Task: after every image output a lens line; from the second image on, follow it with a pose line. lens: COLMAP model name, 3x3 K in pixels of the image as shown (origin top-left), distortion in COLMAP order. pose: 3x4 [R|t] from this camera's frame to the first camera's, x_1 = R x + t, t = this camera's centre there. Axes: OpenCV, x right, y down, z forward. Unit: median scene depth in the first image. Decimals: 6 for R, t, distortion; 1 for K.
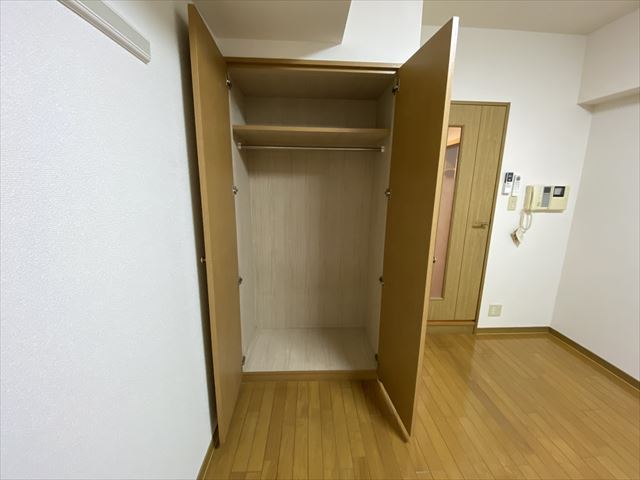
lens RADIAL K [[261.7, 0, 305.6], [0, 261.7, 232.8], [0, 0, 1]] dist [-0.004270, -0.008610]
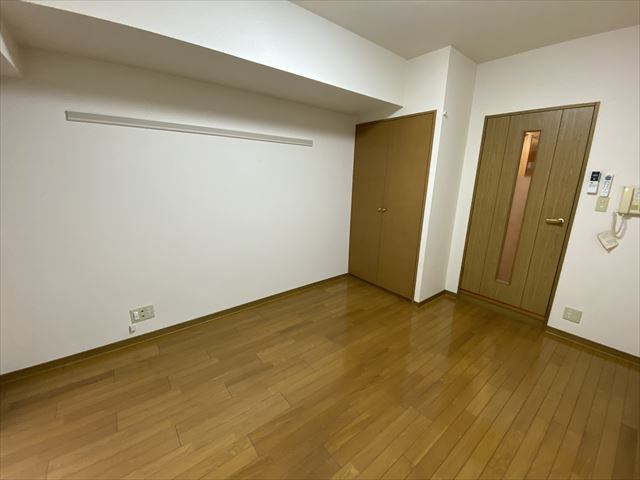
lens RADIAL K [[261.7, 0, 313.7], [0, 261.7, 239.0], [0, 0, 1]] dist [-0.004270, -0.008610]
pose [[0.577536, 0.188613, -0.794278, 0.951299], [-0.176157, 0.978816, 0.104347, 0.098834], [0.797133, 0.079654, 0.598527, -0.389806]]
